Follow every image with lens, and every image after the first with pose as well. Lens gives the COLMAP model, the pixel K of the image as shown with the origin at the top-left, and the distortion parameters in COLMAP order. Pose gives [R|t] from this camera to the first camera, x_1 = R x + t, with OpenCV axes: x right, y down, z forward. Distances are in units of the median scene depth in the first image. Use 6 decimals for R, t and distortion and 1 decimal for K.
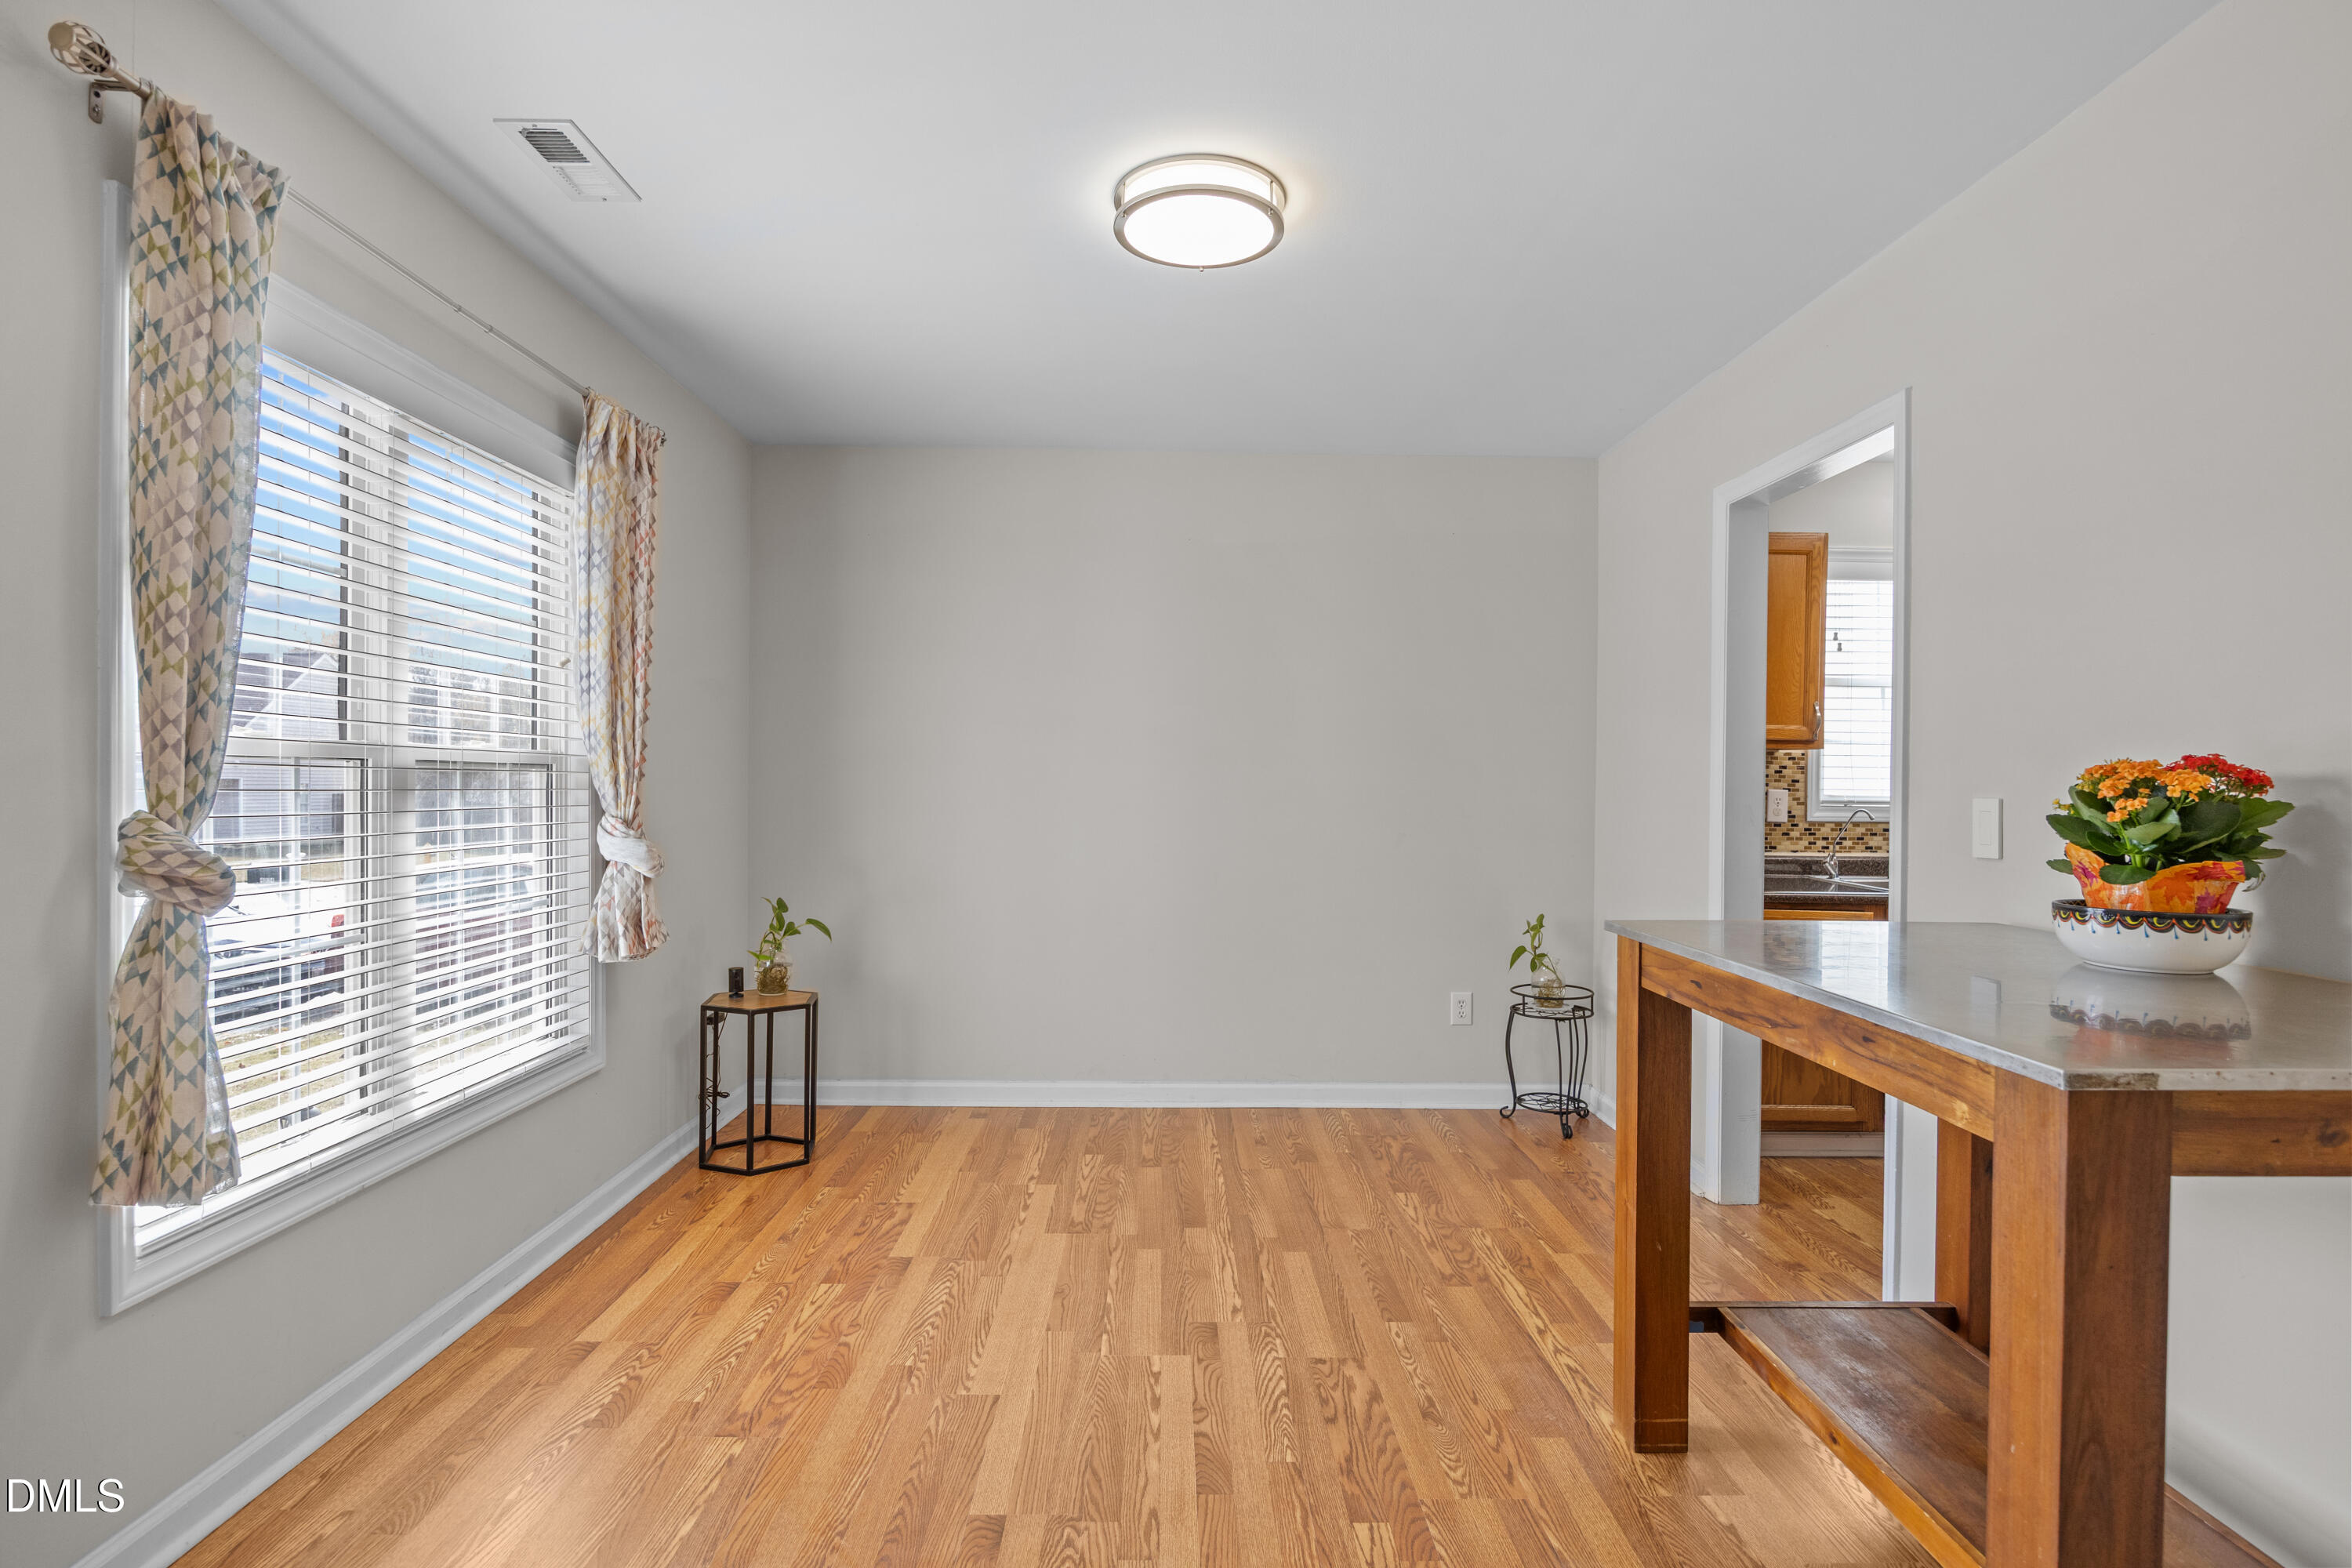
lens RADIAL K [[1181.7, 0, 1194.9], [0, 1181.7, 794.0], [0, 0, 1]] dist [0.003062, 0.000298]
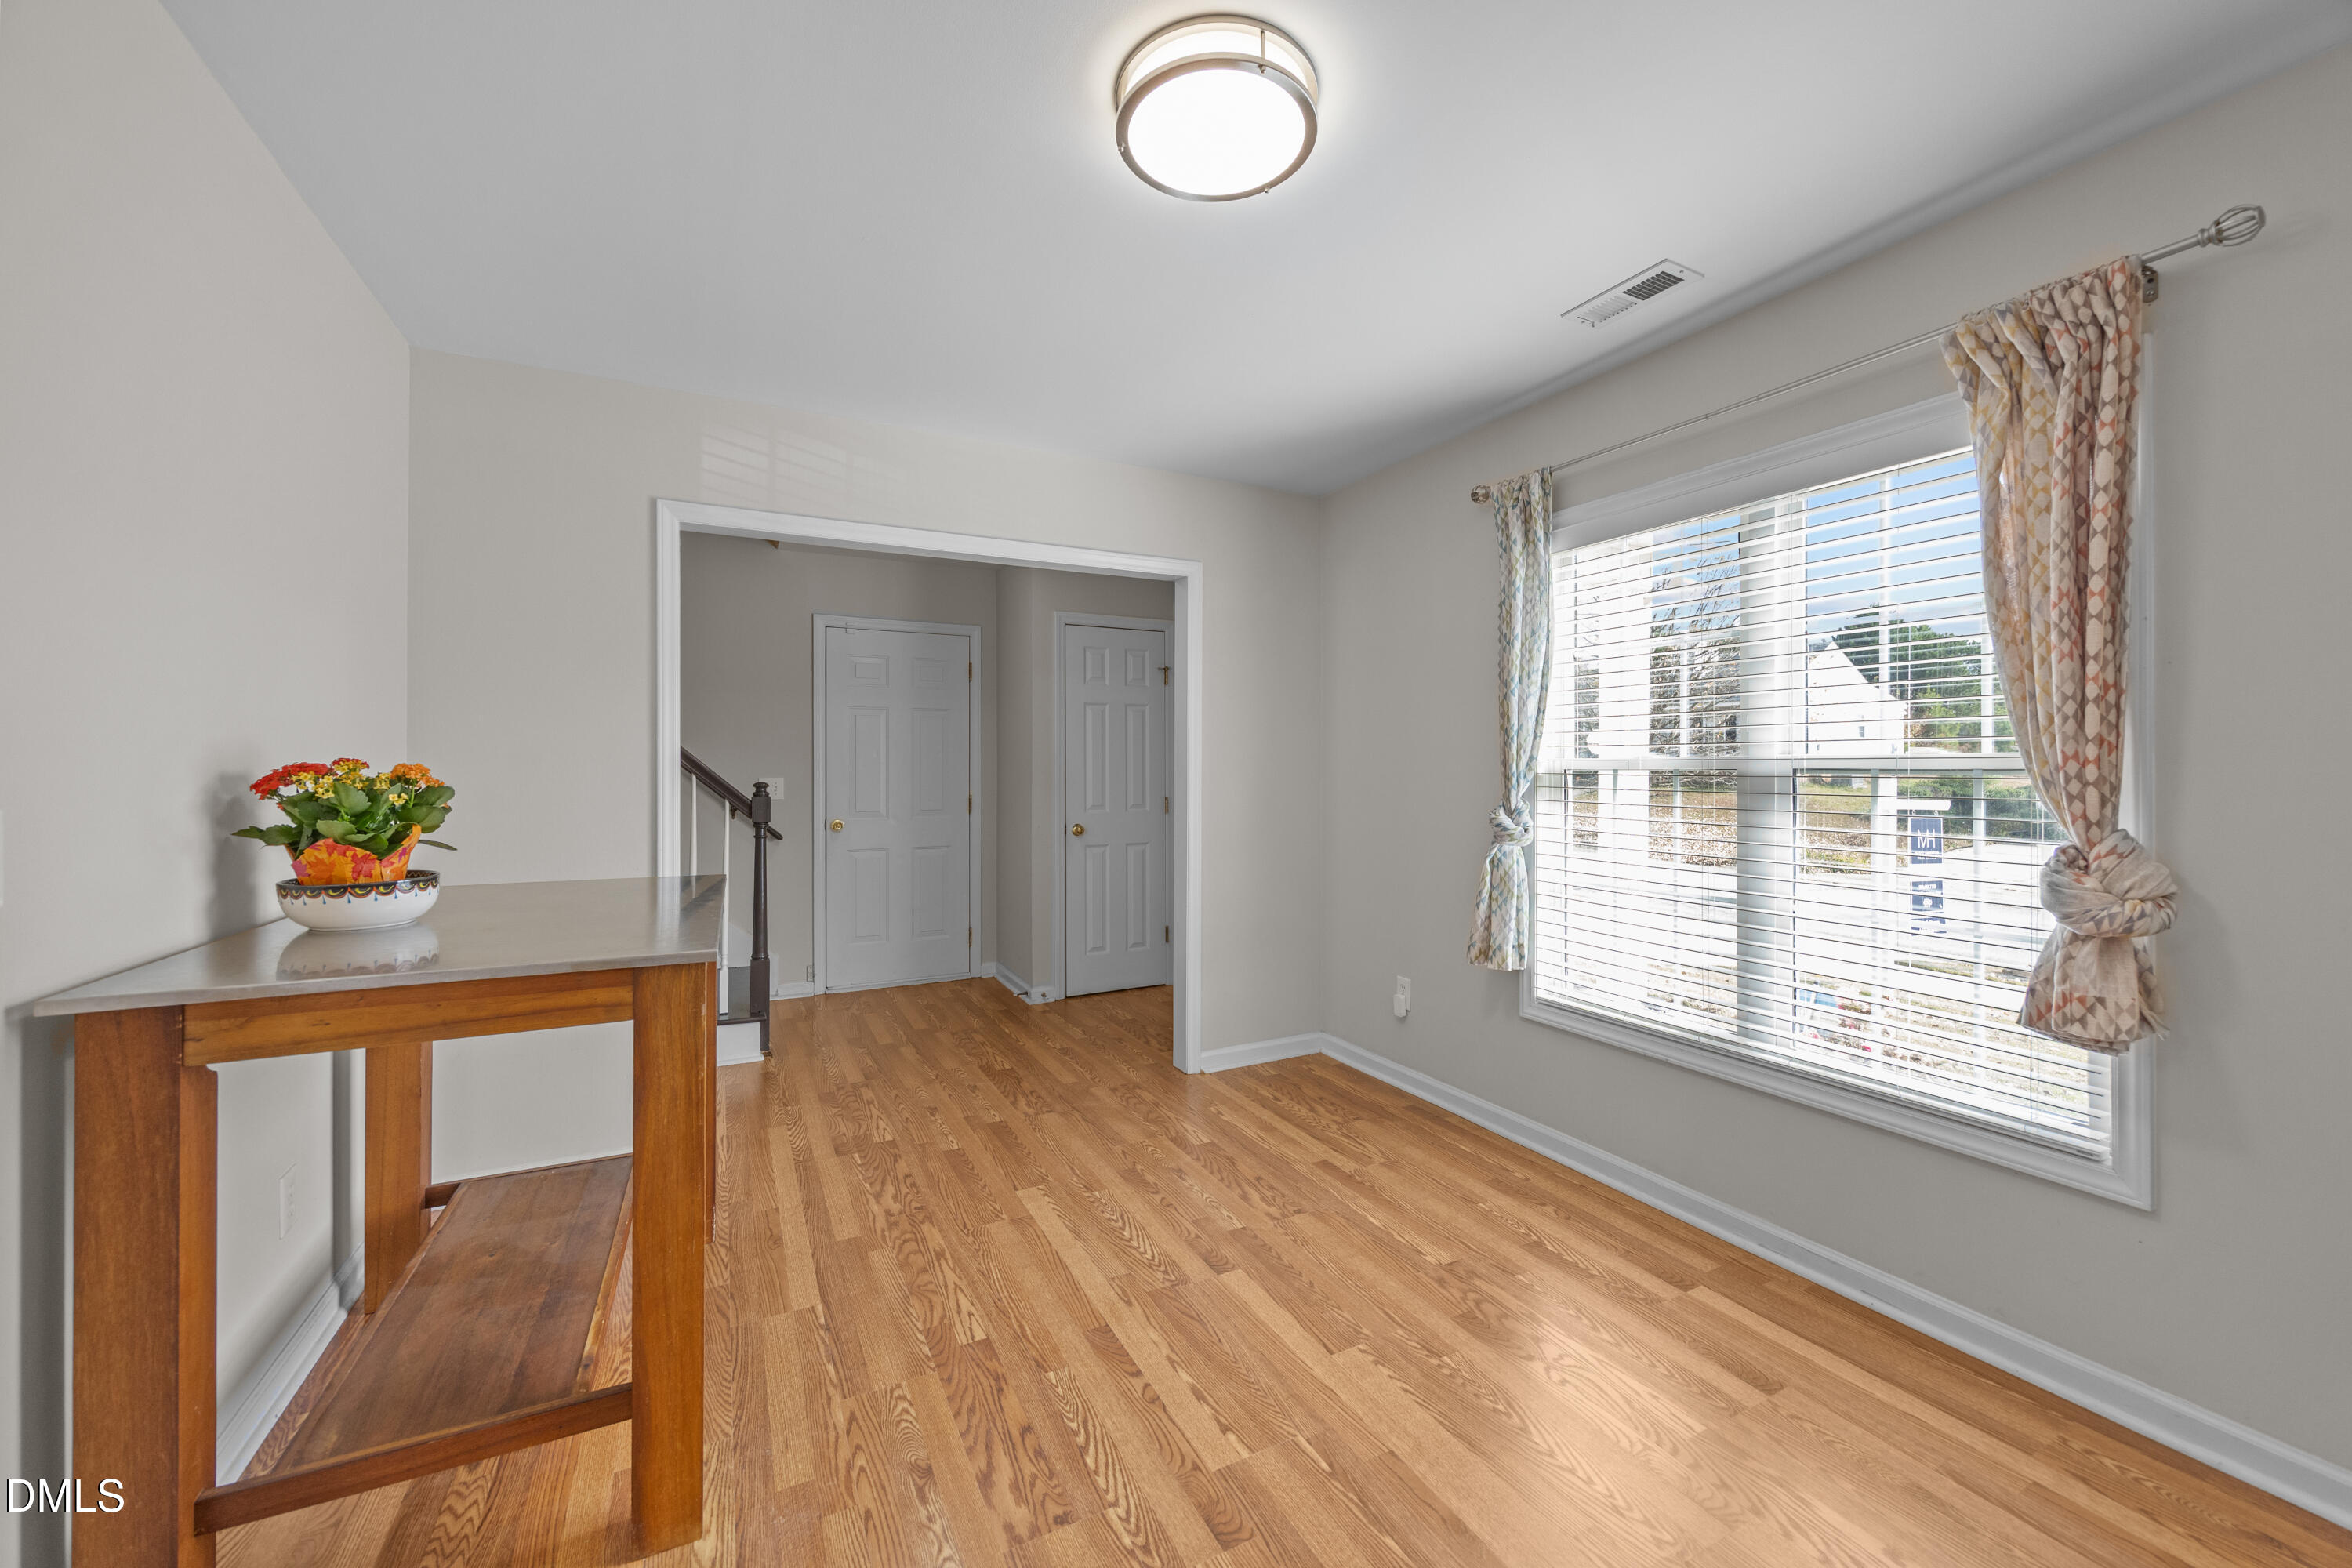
lens RADIAL K [[902.8, 0, 1197.1], [0, 902.8, 769.2], [0, 0, 1]] dist [-0.010170, -0.000124]
pose [[-0.895353, -0.008958, -0.445267, 0.327438], [-0.013500, 0.999884, 0.007030, -0.033830], [0.445152, 0.012306, -0.895370, 1.734085]]
